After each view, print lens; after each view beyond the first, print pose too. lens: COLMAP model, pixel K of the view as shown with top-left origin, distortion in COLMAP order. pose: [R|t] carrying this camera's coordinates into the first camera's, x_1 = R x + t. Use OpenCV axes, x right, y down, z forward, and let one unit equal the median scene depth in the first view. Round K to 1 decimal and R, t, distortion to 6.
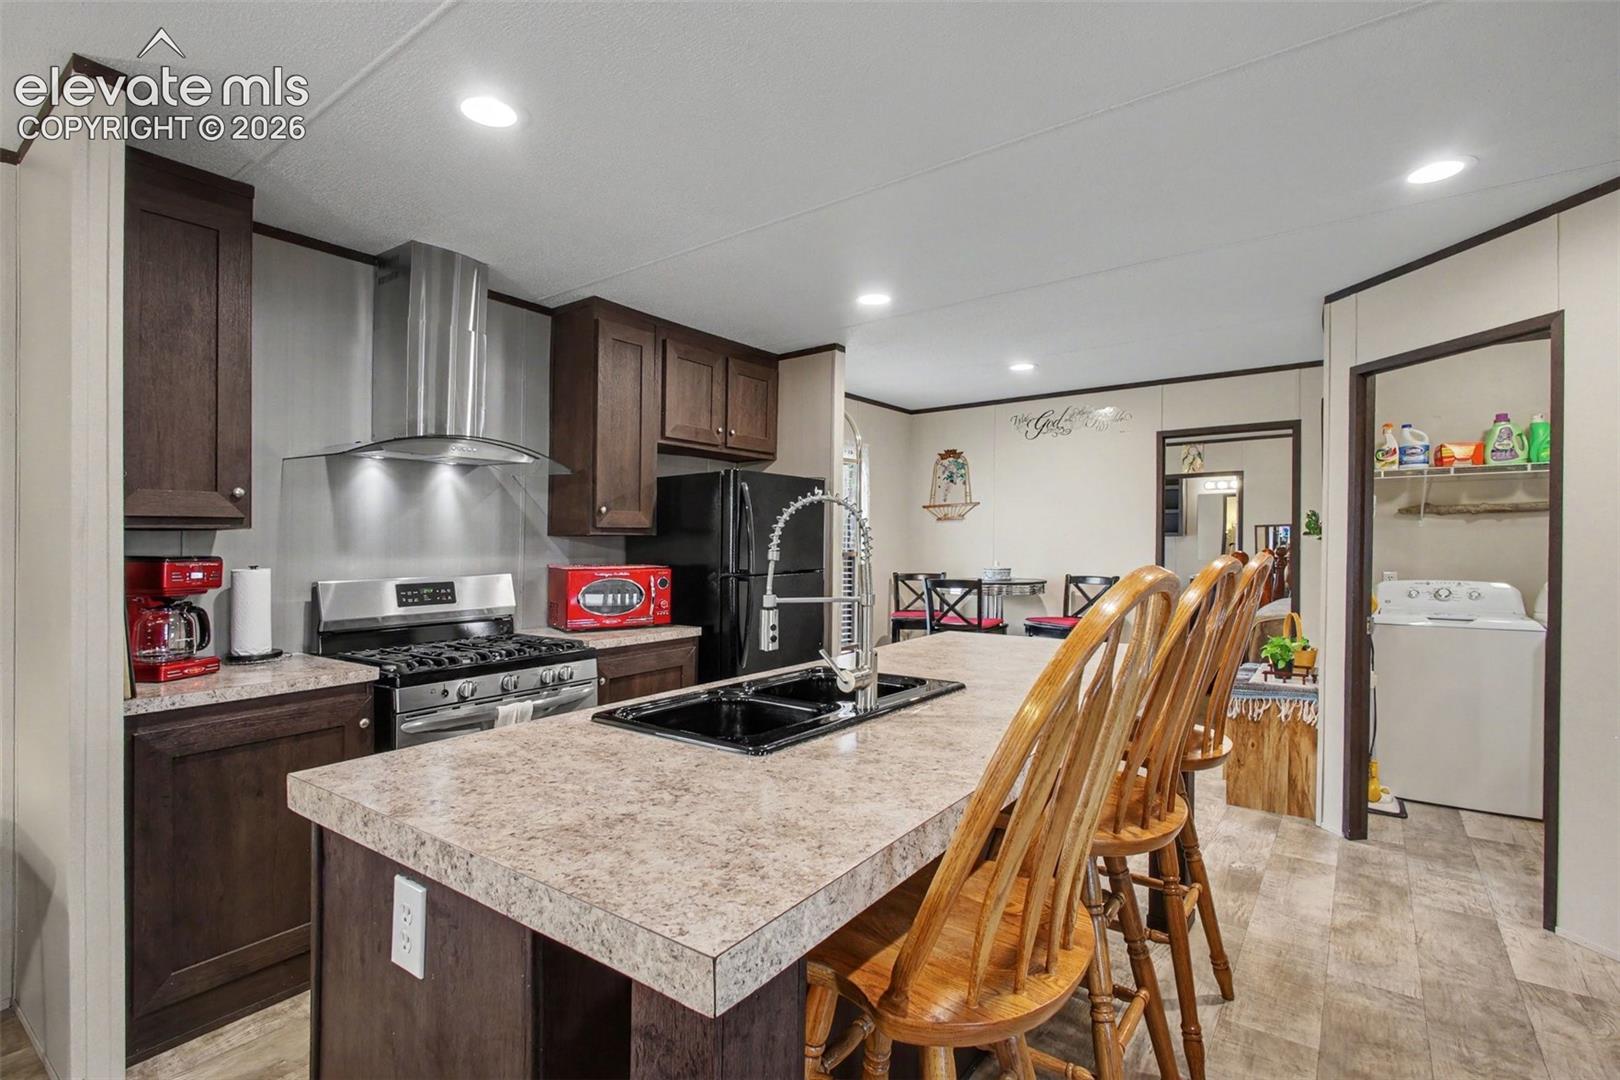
lens RADIAL K [[752.3, 0, 814.8], [0, 752.3, 551.7], [0, 0, 1]] dist [-0.001923, -0.000583]
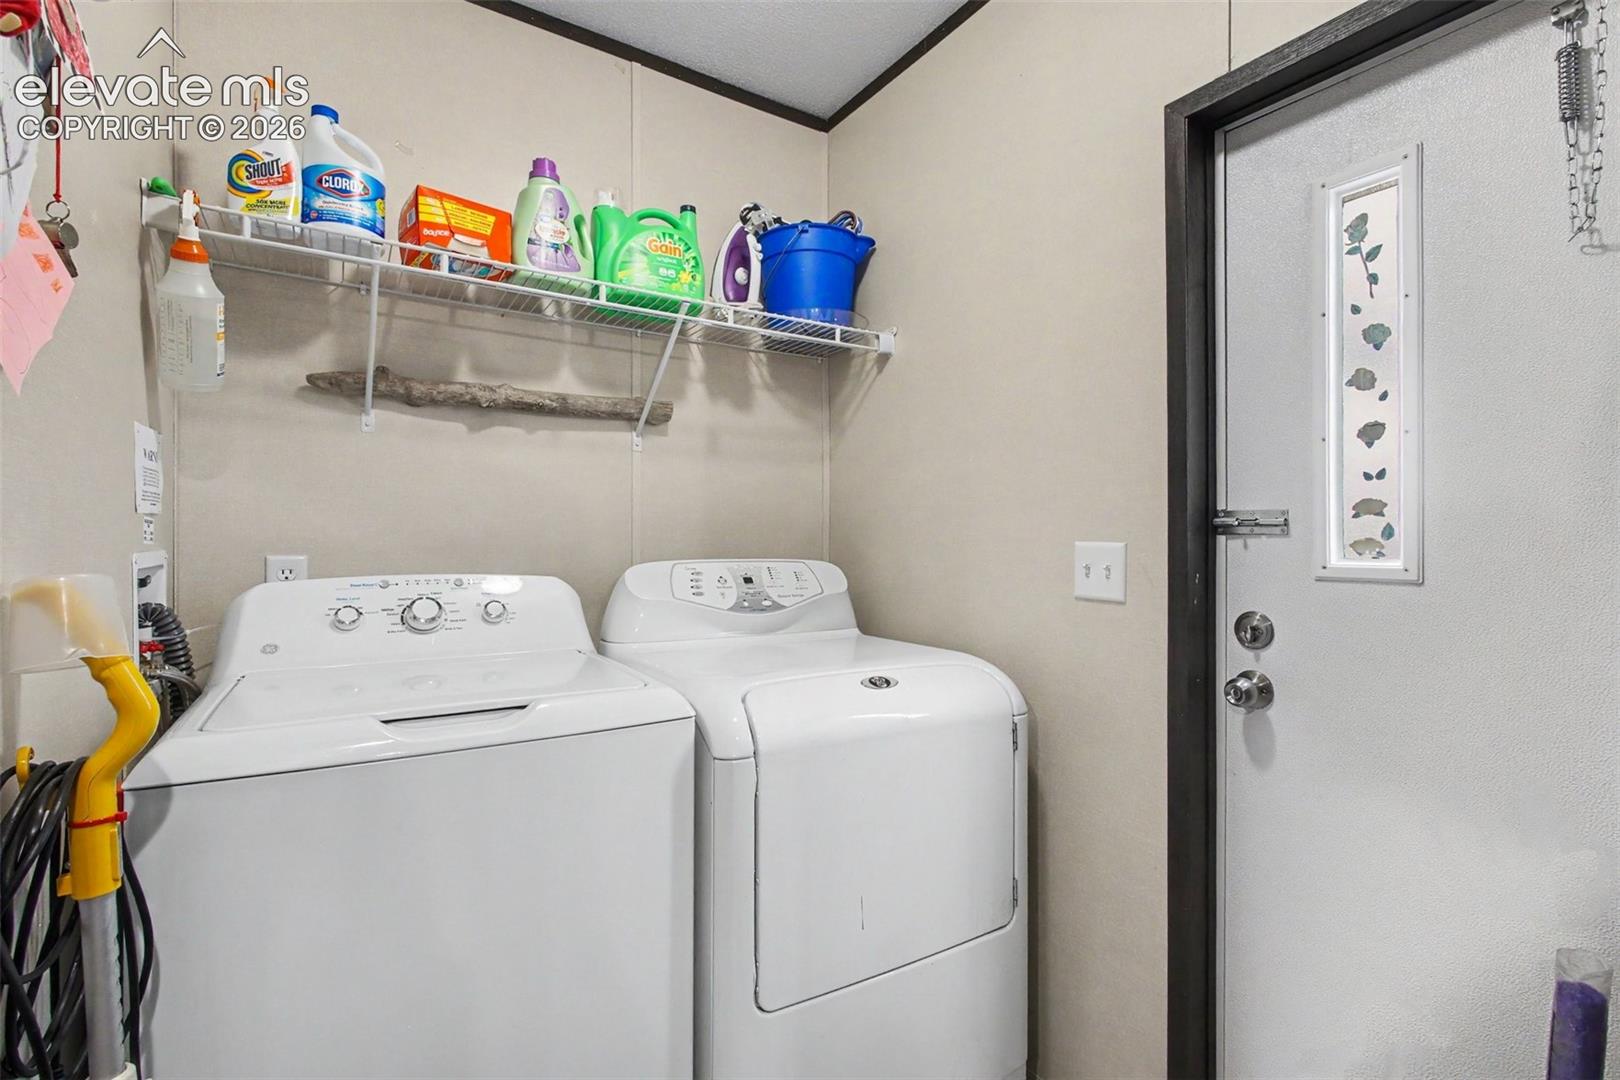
lens RADIAL K [[752.3, 0, 810.5], [0, 752.3, 546.1], [0, 0, 1]] dist [-0.001923, -0.000583]
pose [[0.368483, -0.004444, 0.929624, 0.357783], [0.006565, 0.999976, 0.002178, 0.015620], [-0.929611, 0.005300, 0.368504, 0.435705]]
